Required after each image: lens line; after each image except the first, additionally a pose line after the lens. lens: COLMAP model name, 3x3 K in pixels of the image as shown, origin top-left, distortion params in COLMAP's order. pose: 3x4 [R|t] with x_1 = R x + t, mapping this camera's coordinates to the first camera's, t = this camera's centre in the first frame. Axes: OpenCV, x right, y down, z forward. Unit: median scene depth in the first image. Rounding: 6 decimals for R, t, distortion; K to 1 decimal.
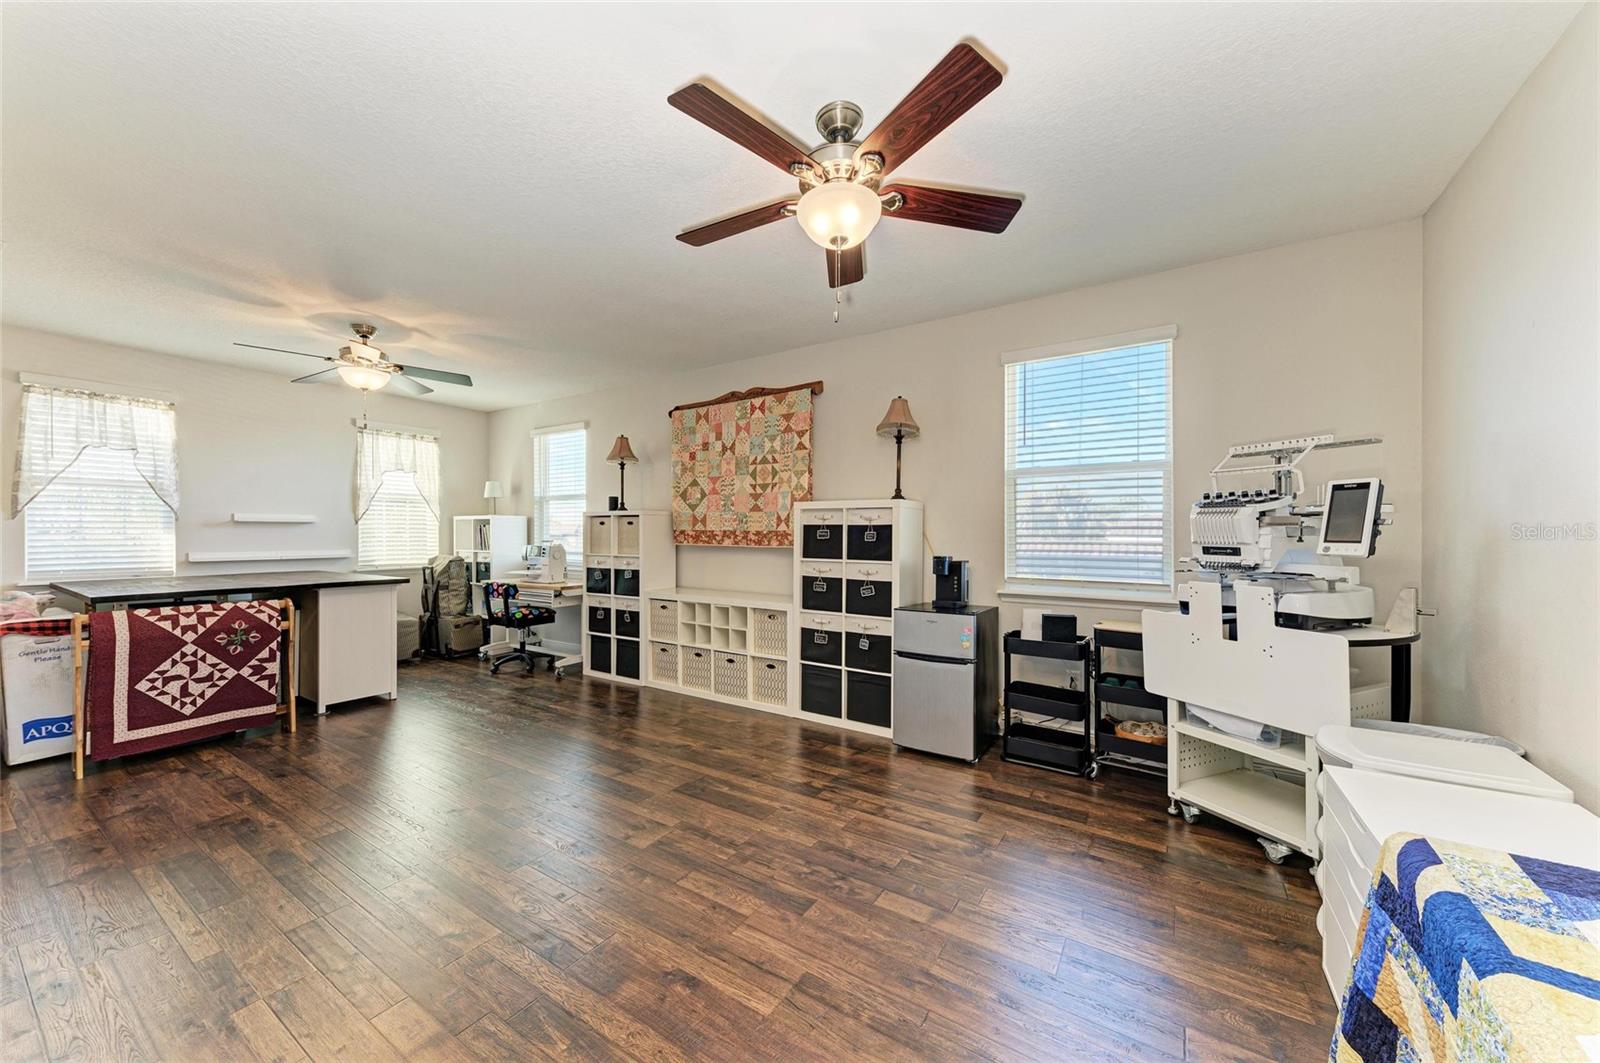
lens RADIAL K [[573.5, 0, 806.9], [0, 573.5, 532.0], [0, 0, 1]] dist [0.006393, -0.001283]
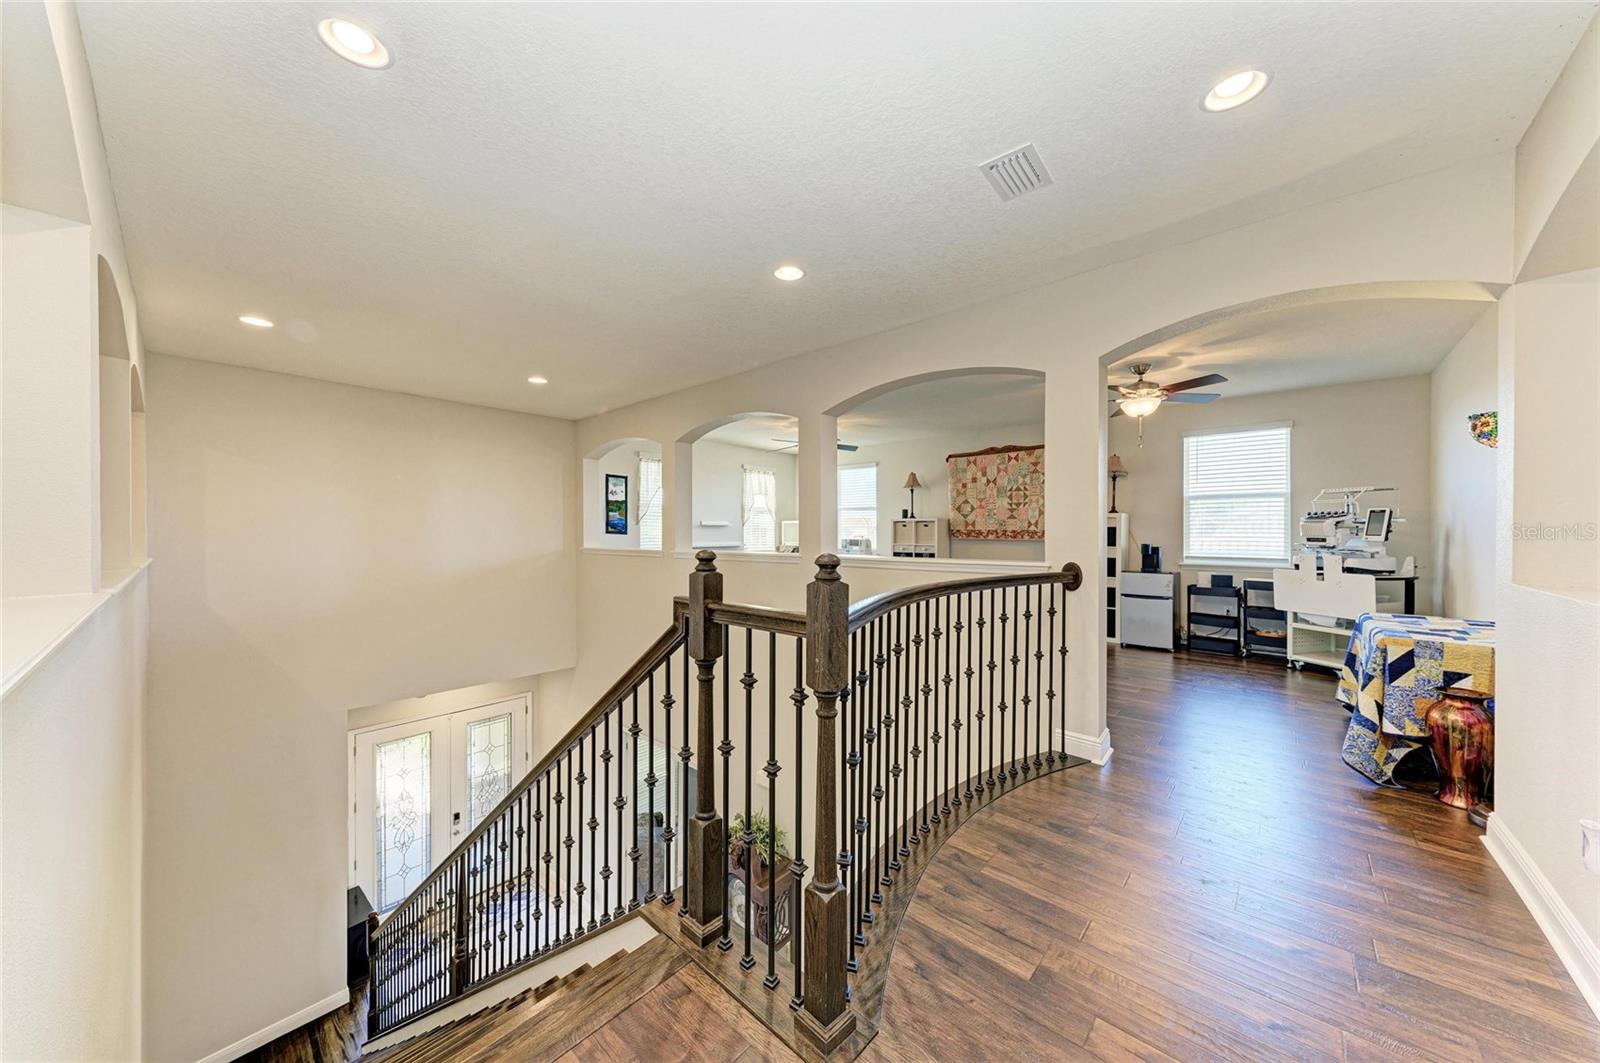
lens RADIAL K [[540.5, 0, 794.8], [0, 540.5, 530.5], [0, 0, 1]] dist [-0.002103, -0.001358]
pose [[0.985006, 0.000311, -0.172523, -0.632552], [-0.000466, 1.000000, -0.000860, 0.000804], [0.172522, 0.000927, 0.985005, -0.981562]]
